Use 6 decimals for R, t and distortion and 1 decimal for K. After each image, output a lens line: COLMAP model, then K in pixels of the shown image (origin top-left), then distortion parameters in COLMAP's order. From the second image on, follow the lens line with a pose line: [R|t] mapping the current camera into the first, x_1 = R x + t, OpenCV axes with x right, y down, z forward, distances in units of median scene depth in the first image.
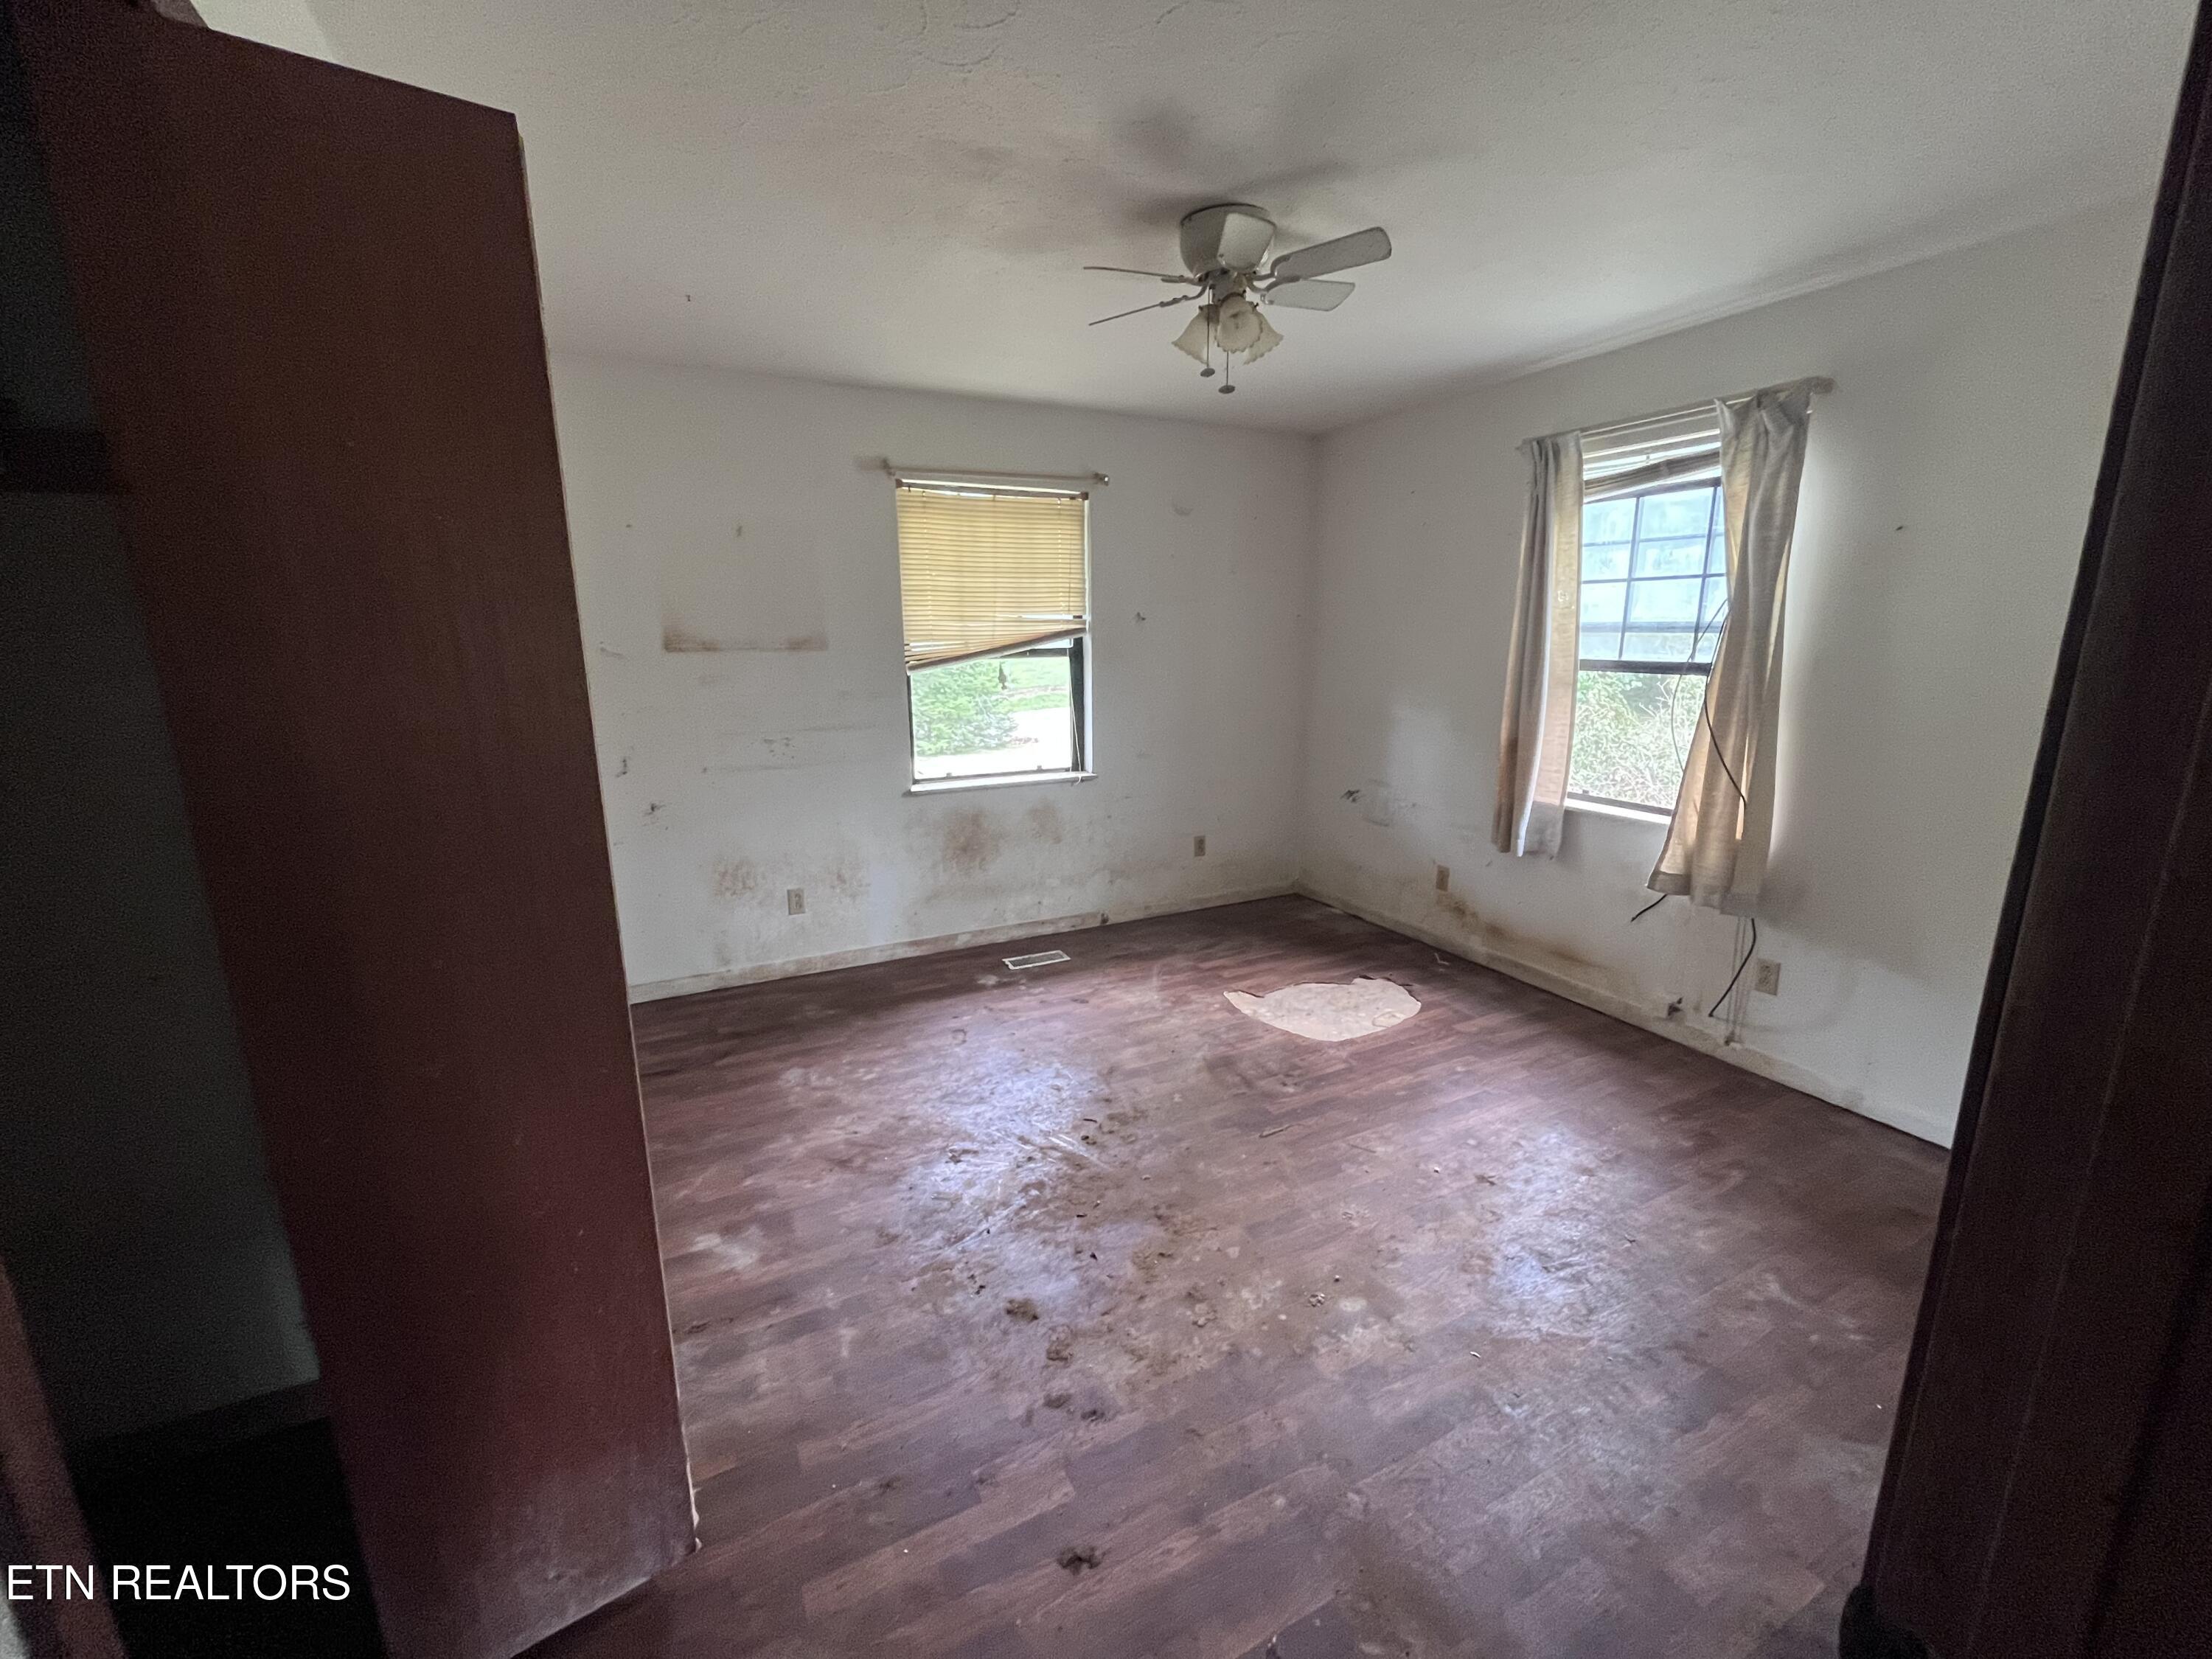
lens RADIAL K [[902.2, 0, 1106.0], [0, 902.2, 829.5], [0, 0, 1]] dist [0.000706, 0.000055]
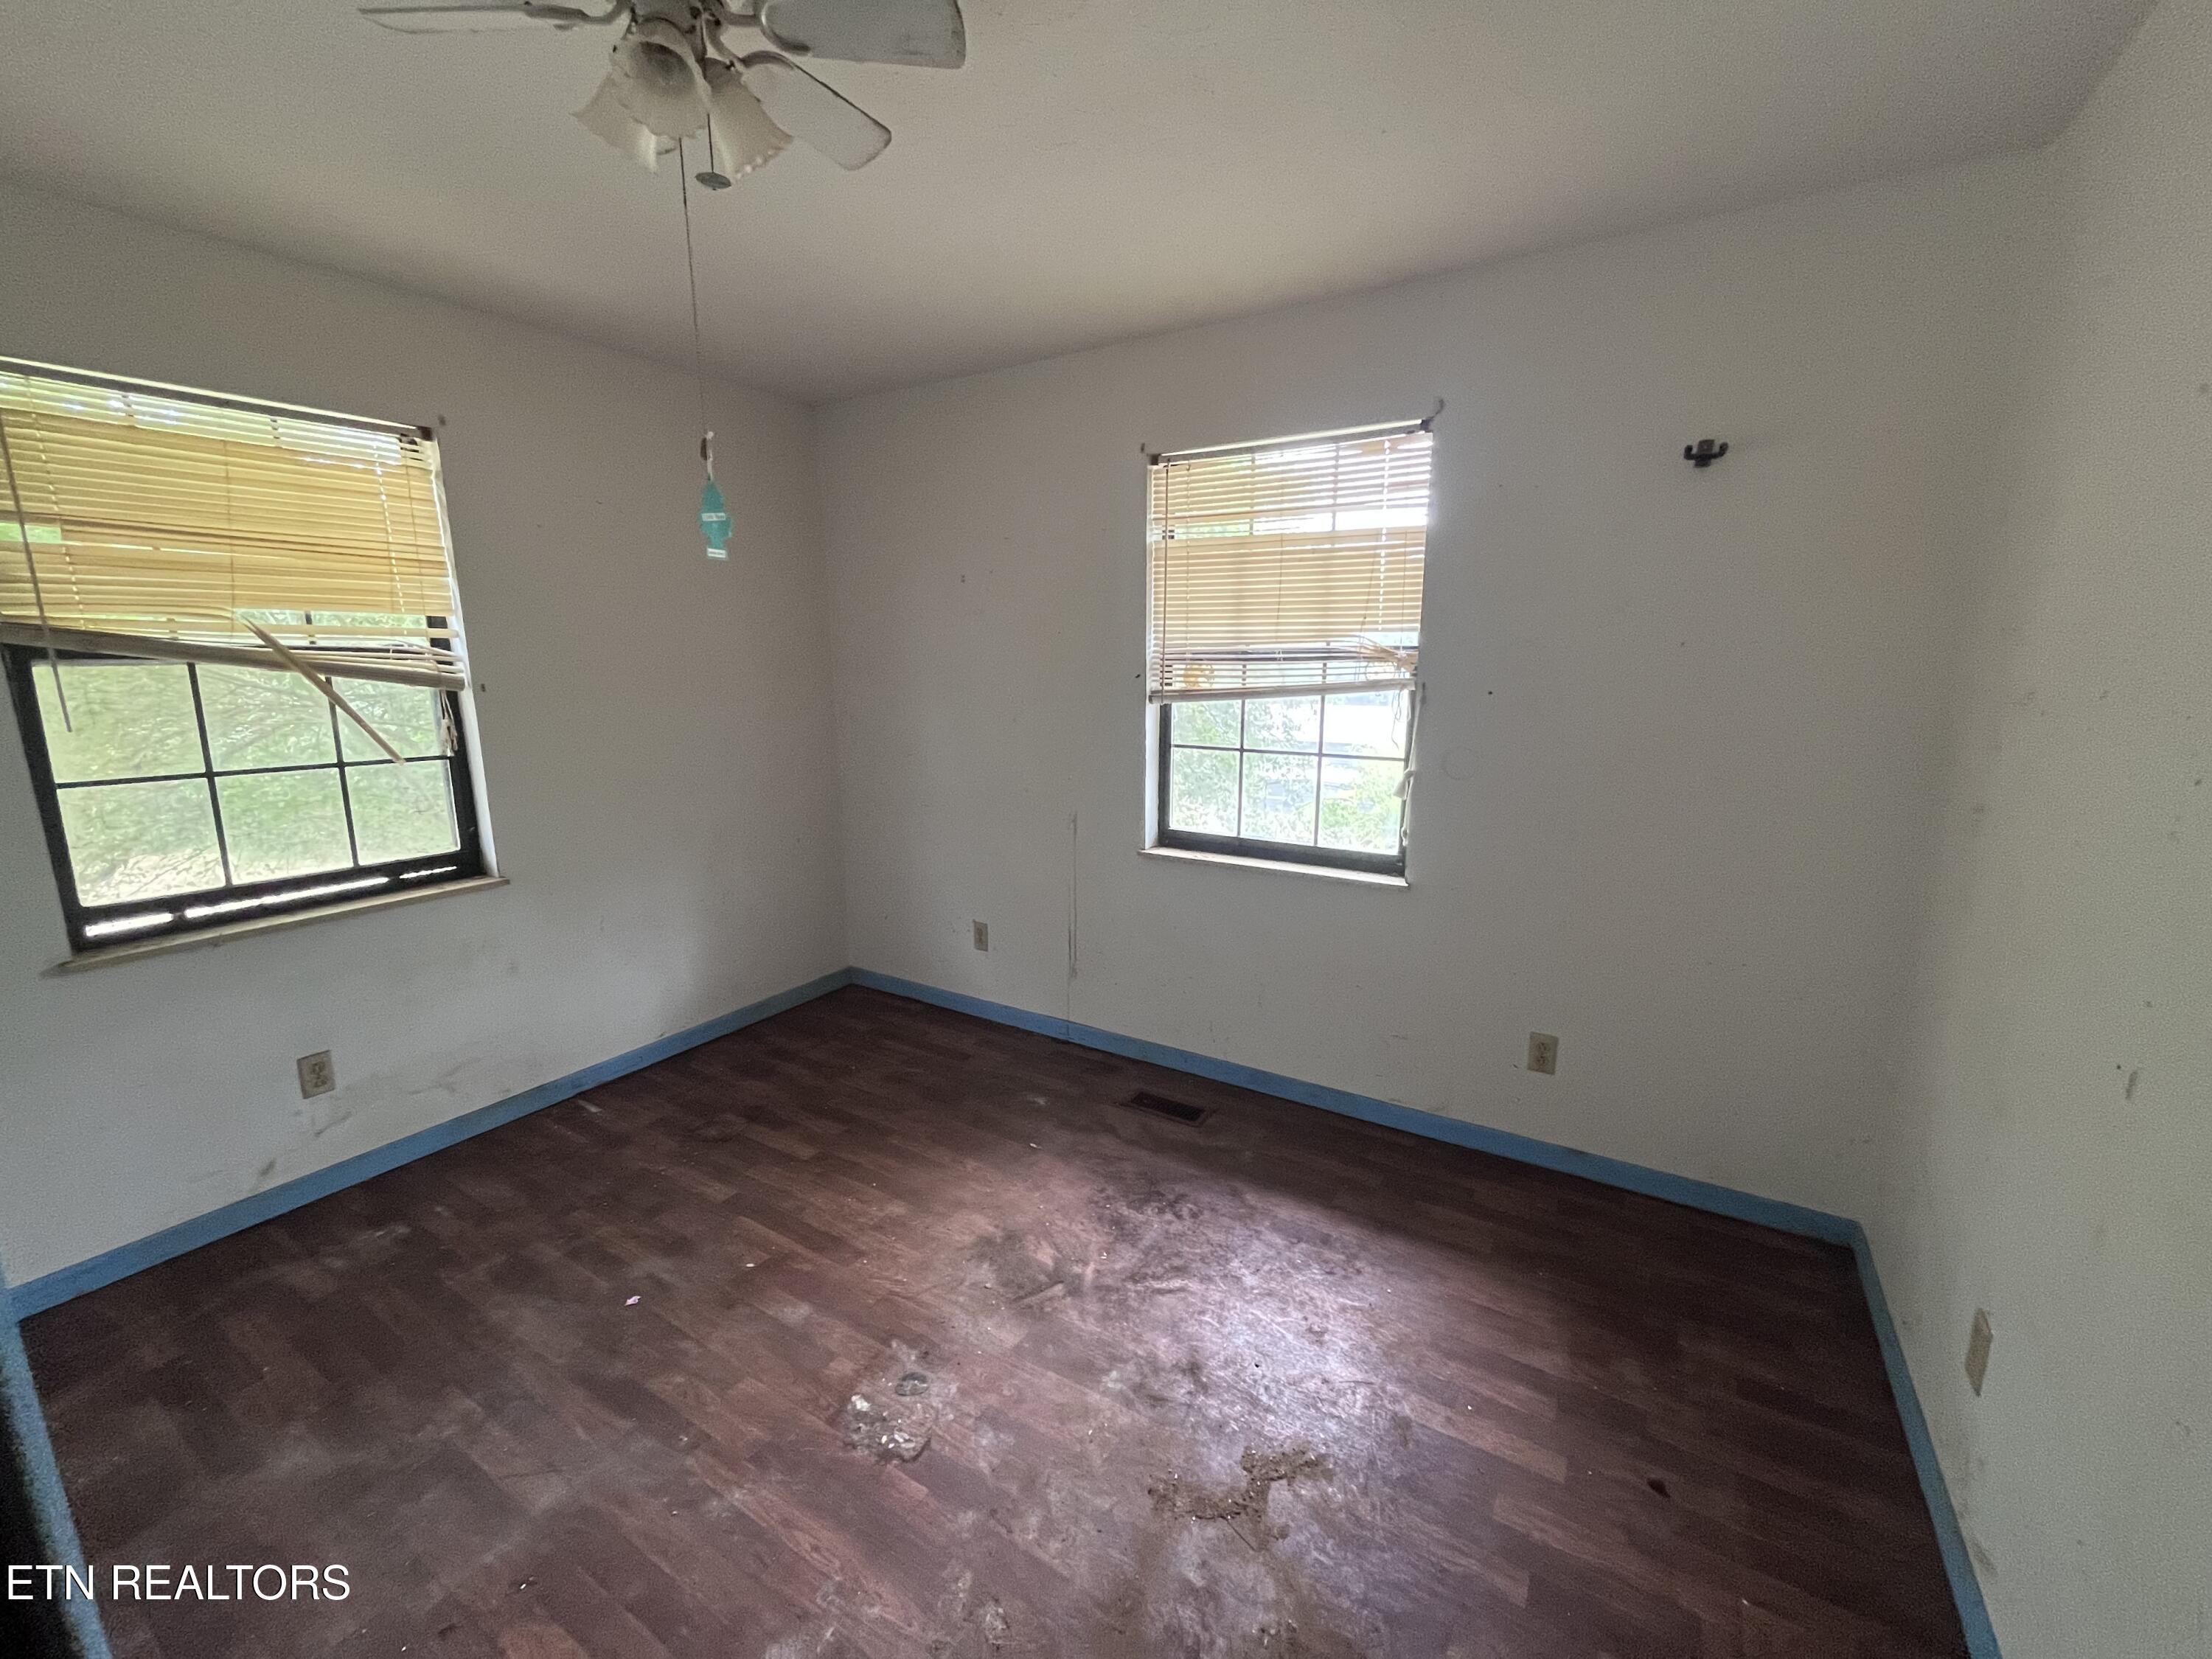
lens RADIAL K [[902.2, 0, 1106.0], [0, 902.2, 829.5], [0, 0, 1]] dist [0.000706, 0.000055]
pose [[0.830504, -0.118129, 0.544342, -0.007895], [0.122463, 0.992065, 0.028449, -0.071635], [-0.543384, 0.043035, 0.838381, 0.344883]]
